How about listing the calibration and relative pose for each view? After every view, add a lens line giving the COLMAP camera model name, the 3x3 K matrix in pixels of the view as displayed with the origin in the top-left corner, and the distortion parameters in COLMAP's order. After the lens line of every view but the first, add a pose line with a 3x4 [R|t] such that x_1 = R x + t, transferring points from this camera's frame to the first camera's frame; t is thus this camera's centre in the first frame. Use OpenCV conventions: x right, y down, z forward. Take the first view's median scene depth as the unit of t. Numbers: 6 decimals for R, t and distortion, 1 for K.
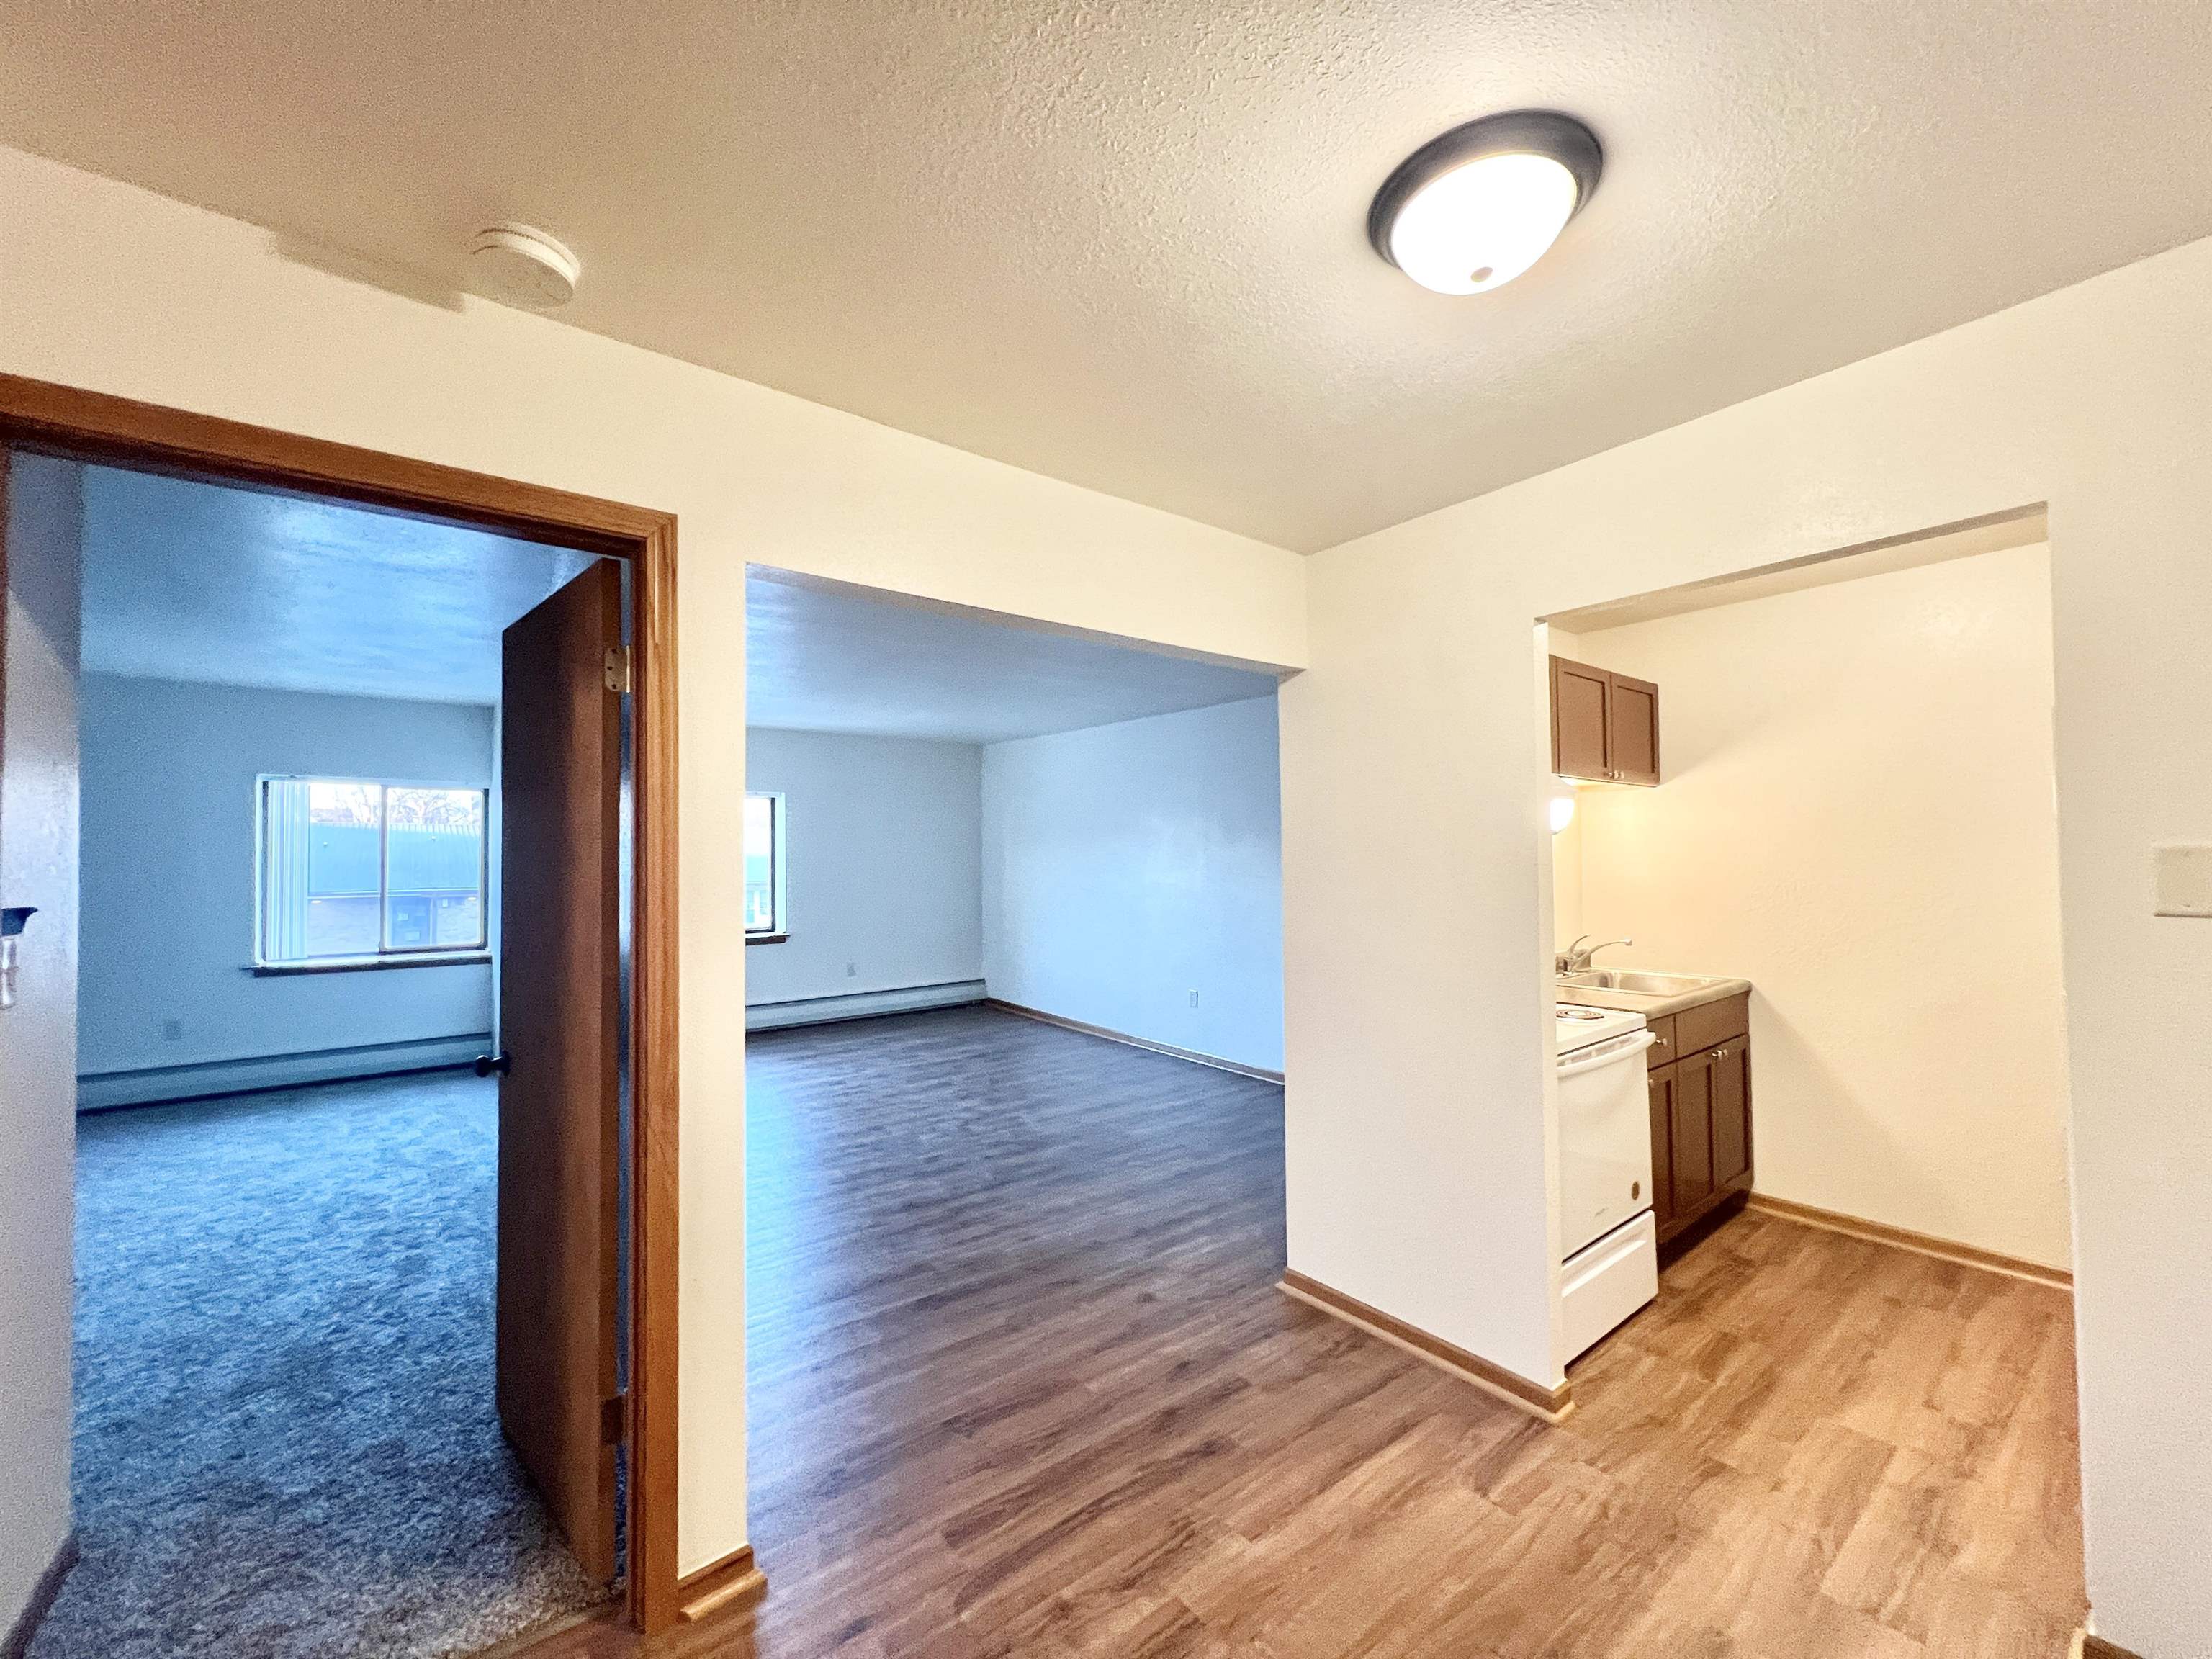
lens RADIAL K [[883.5, 0, 1101.5], [0, 883.5, 837.0], [0, 0, 1]] dist [0.001084, 0.000417]
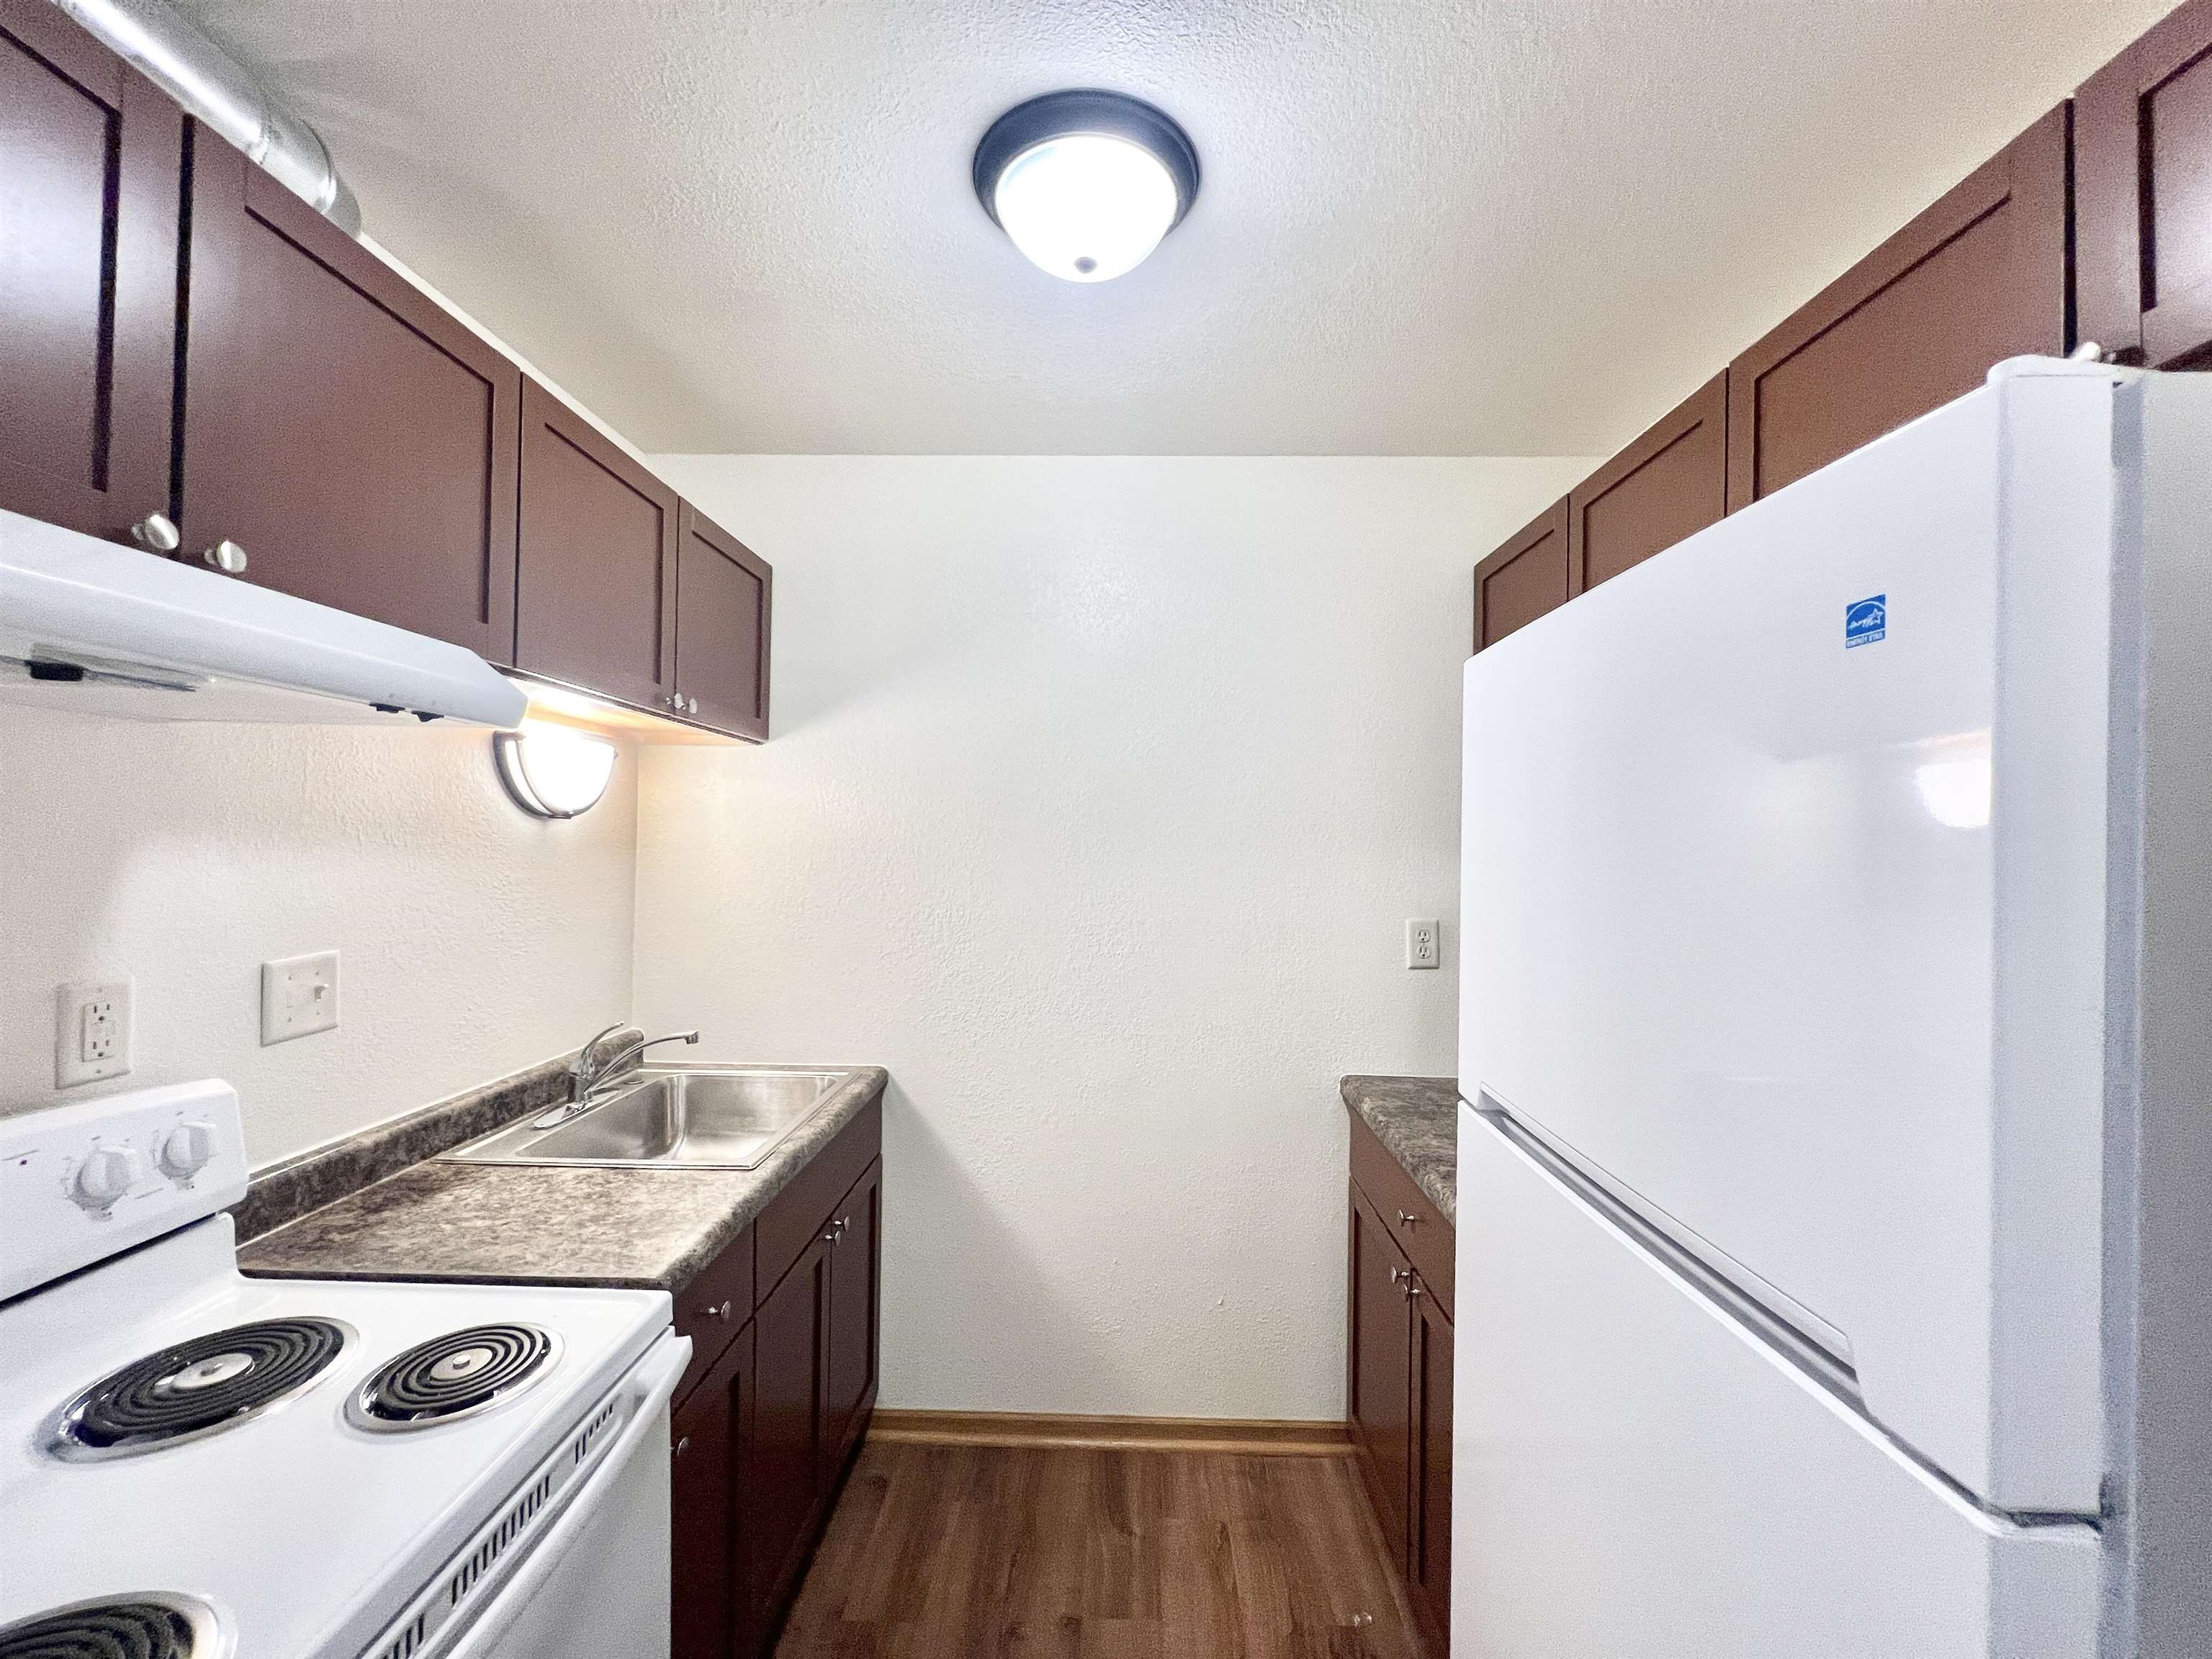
lens RADIAL K [[883.5, 0, 1097.7], [0, 883.5, 836.4], [0, 0, 1]] dist [0.001084, 0.000417]
pose [[0.635033, 0.026694, 0.772024, 0.354565], [-0.037291, 0.999297, -0.003879, -0.002546], [-0.771584, -0.026326, 0.635582, 0.508254]]
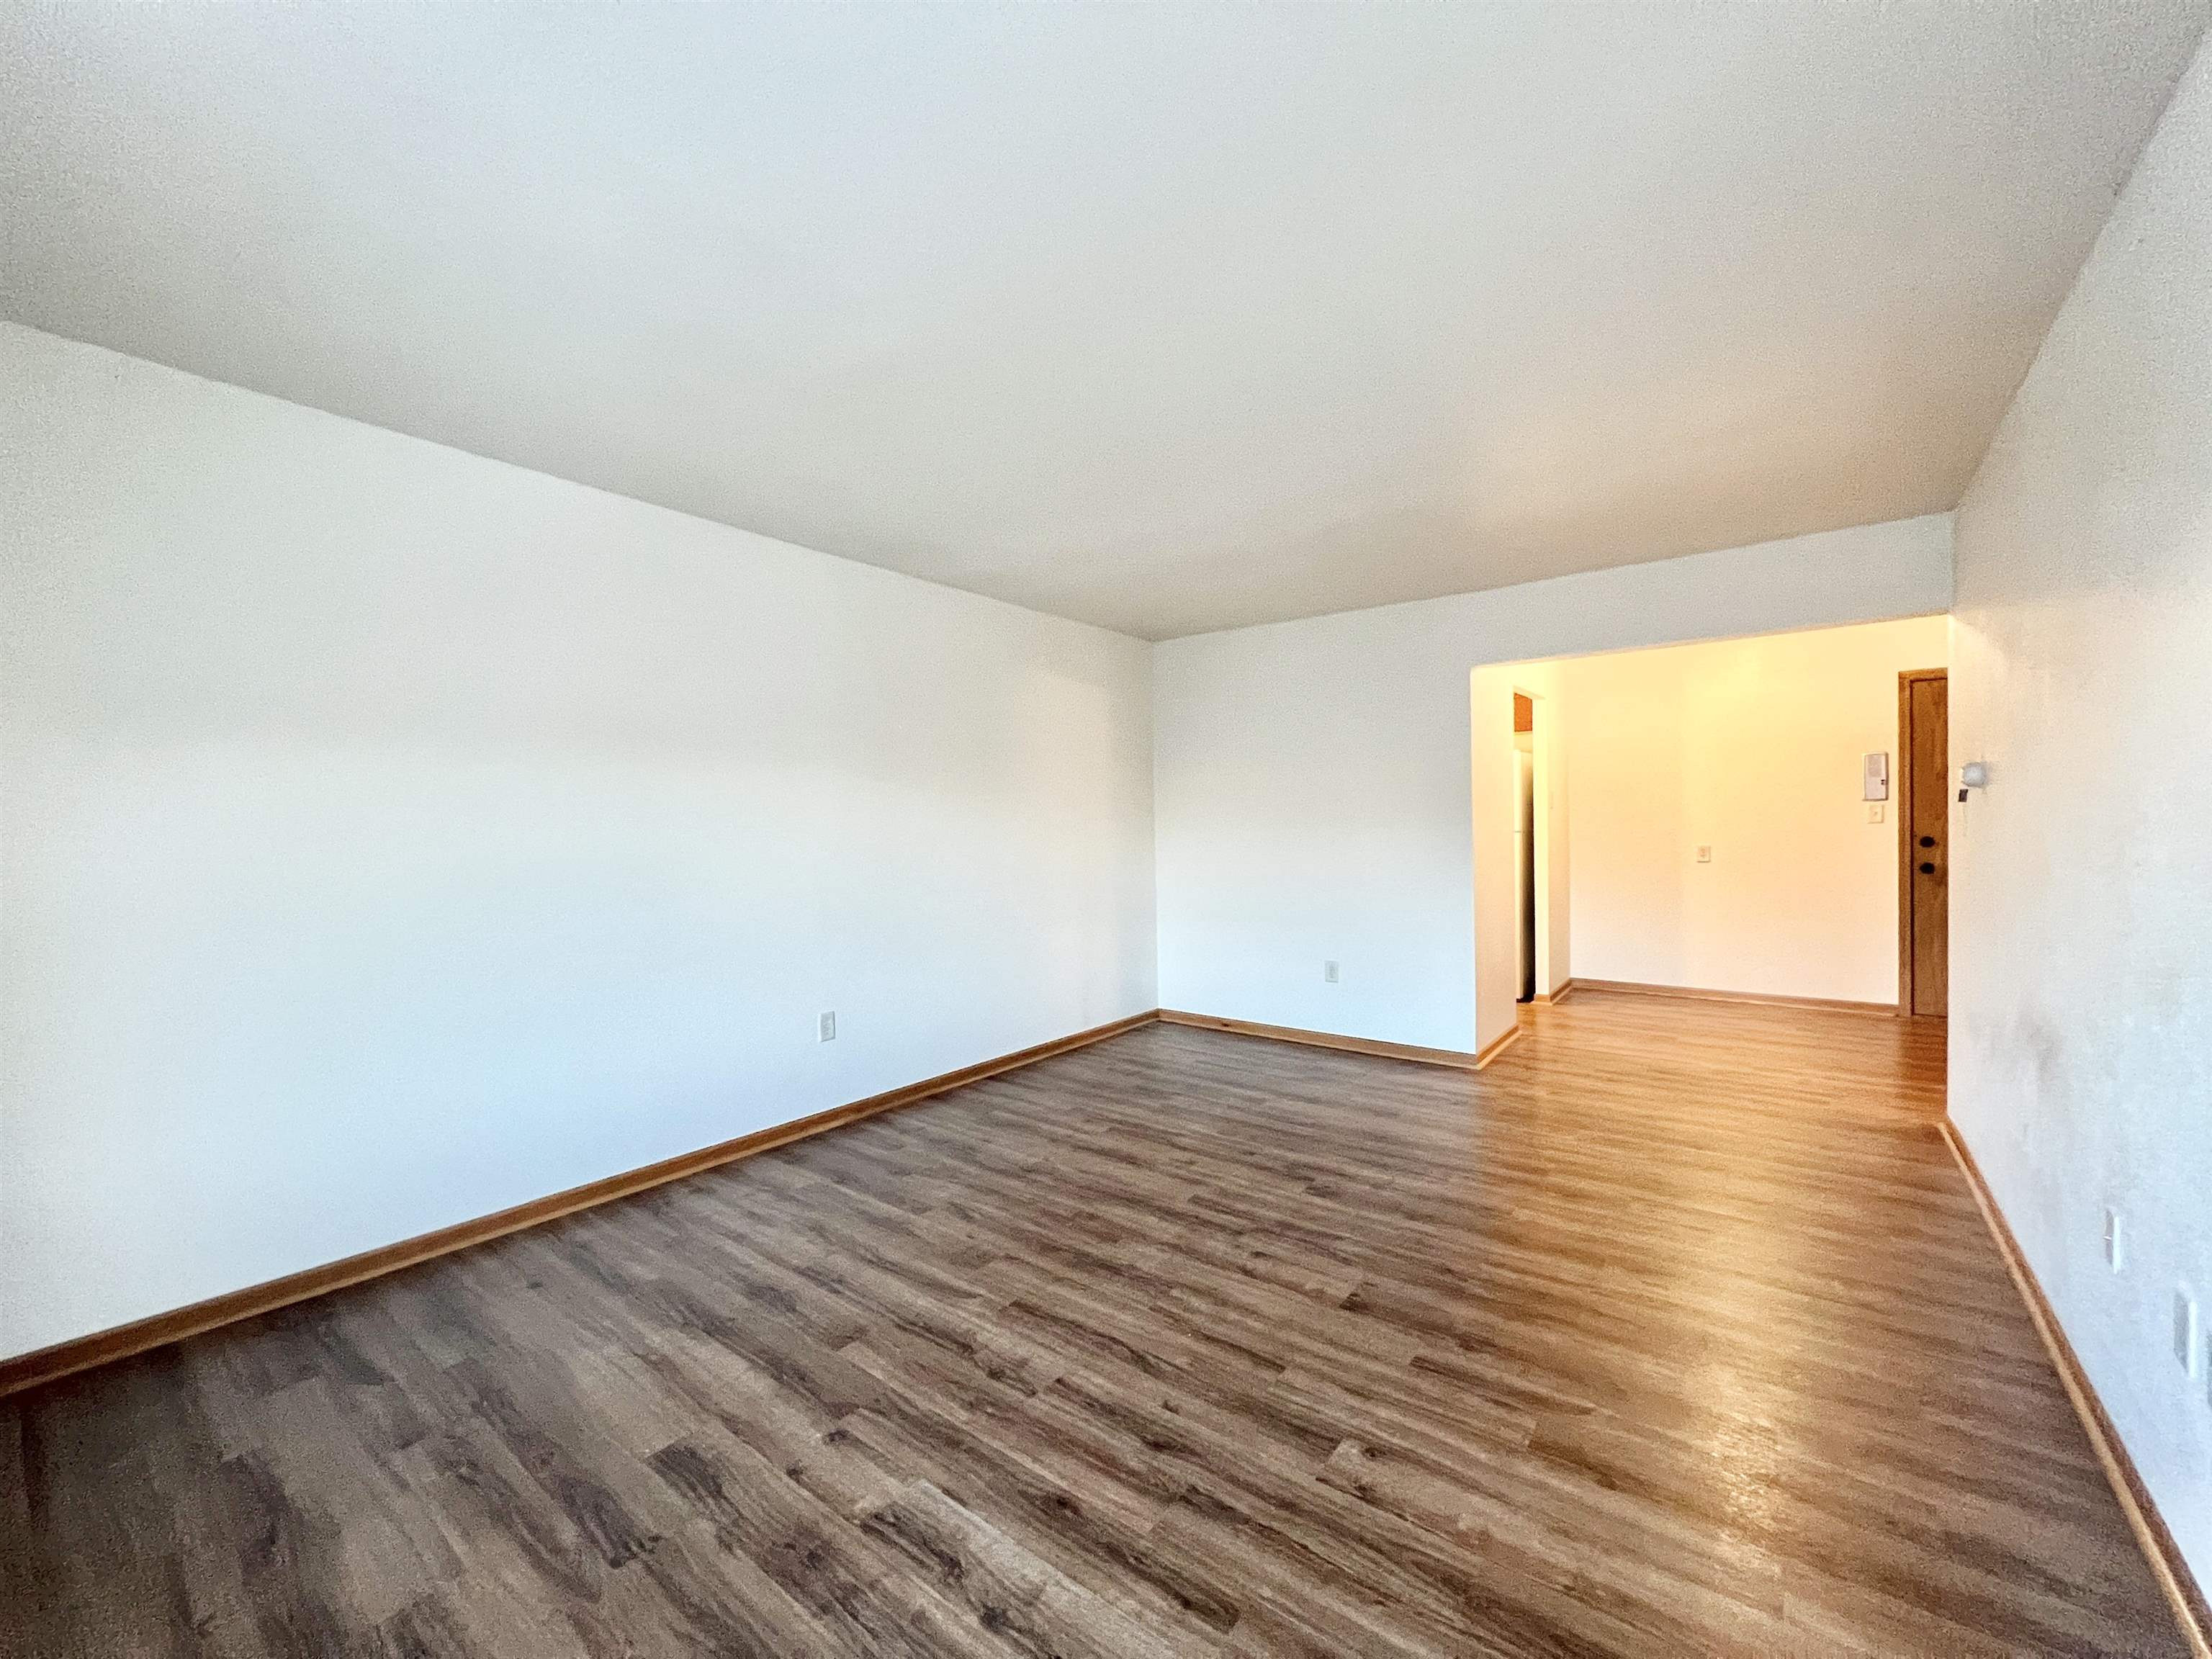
lens RADIAL K [[883.5, 0, 1108.1], [0, 883.5, 833.5], [0, 0, 1]] dist [0.001084, 0.000417]
pose [[-0.255231, -0.000384, 0.966880, -0.951725], [-0.000872, 1.000000, 0.000166, 0.089428], [-0.966880, -0.000801, -0.255232, 1.722705]]
